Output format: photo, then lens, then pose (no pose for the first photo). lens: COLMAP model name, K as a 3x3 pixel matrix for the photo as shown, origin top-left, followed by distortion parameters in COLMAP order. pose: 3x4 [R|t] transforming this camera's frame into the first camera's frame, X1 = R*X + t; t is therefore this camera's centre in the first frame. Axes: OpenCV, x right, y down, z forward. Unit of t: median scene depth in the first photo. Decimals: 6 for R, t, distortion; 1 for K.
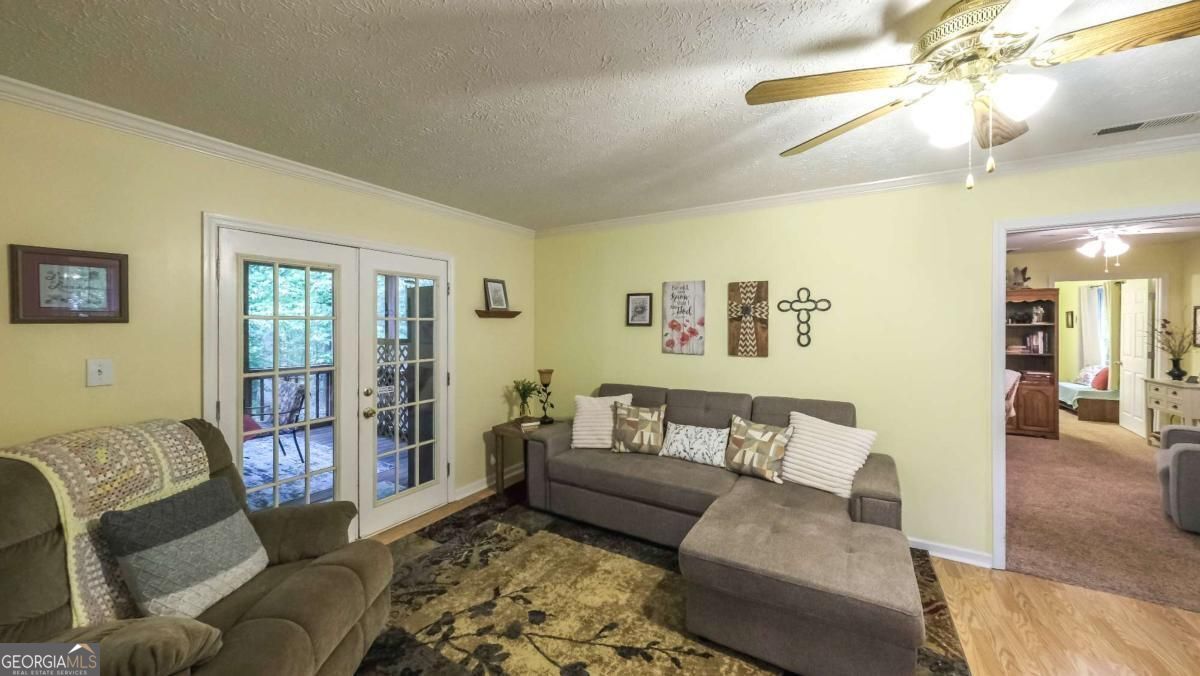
lens RADIAL K [[417.4, 0, 607.0], [0, 417.4, 321.7], [0, 0, 1]] dist [-0.006133, 0.000985]
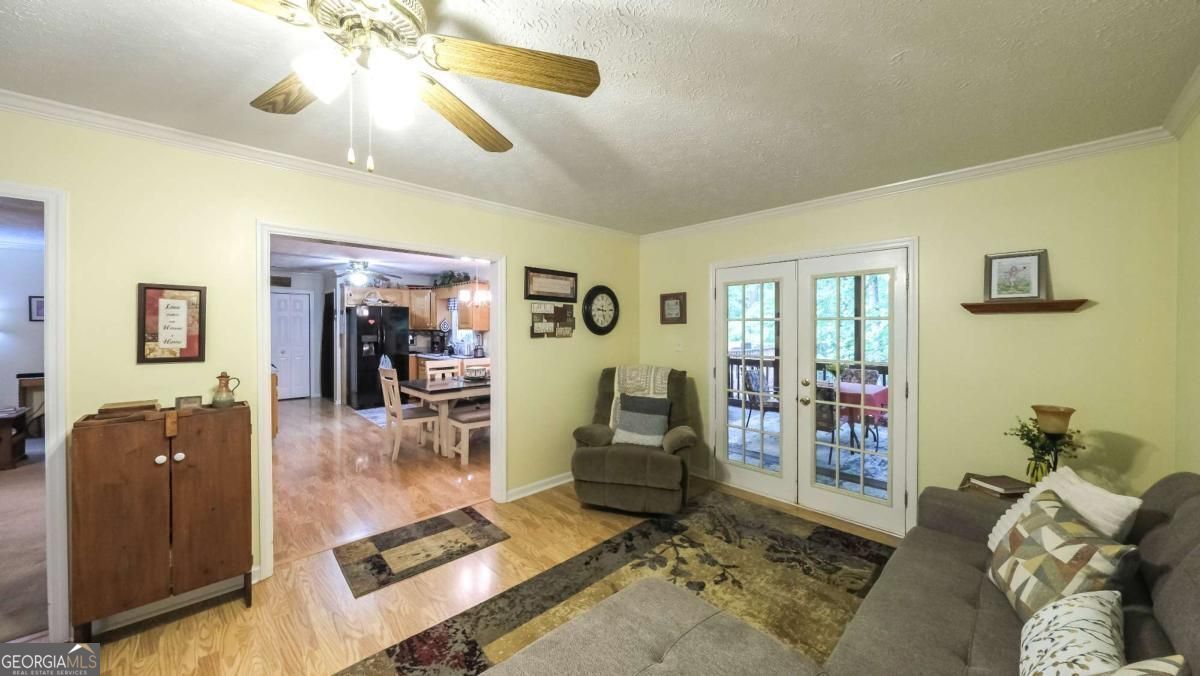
lens RADIAL K [[417.4, 0, 589.0], [0, 417.4, 324.4], [0, 0, 1]] dist [-0.006133, 0.000985]
pose [[-0.291311, -0.003023, -0.956624, 0.707006], [0.005217, 0.999975, -0.004748, 0.009817], [0.956614, -0.006374, -0.291288, 0.758967]]
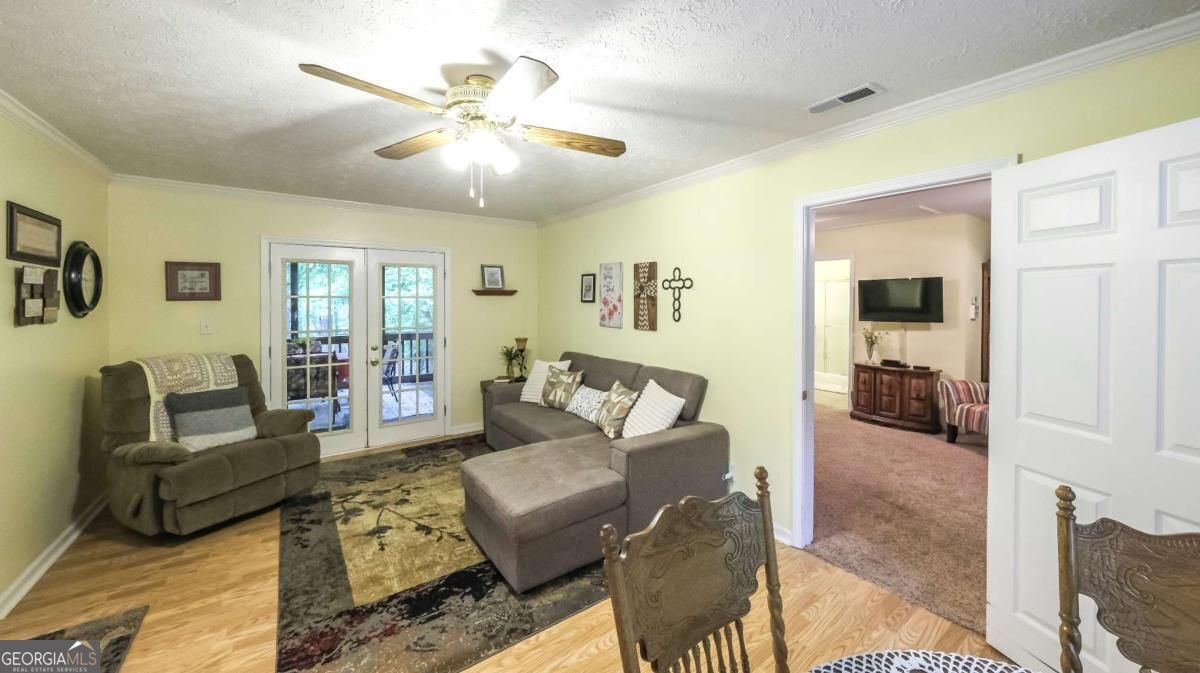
lens RADIAL K [[438.0, 0, 648.3], [0, 438.0, 300.6], [0, 0, 1]] dist [-0.006441, -0.000158]
pose [[0.937201, 0.000764, -0.348788, 0.844447], [0.001952, 0.999970, 0.007437, -0.004199], [0.348783, -0.007651, 0.937172, -0.091369]]
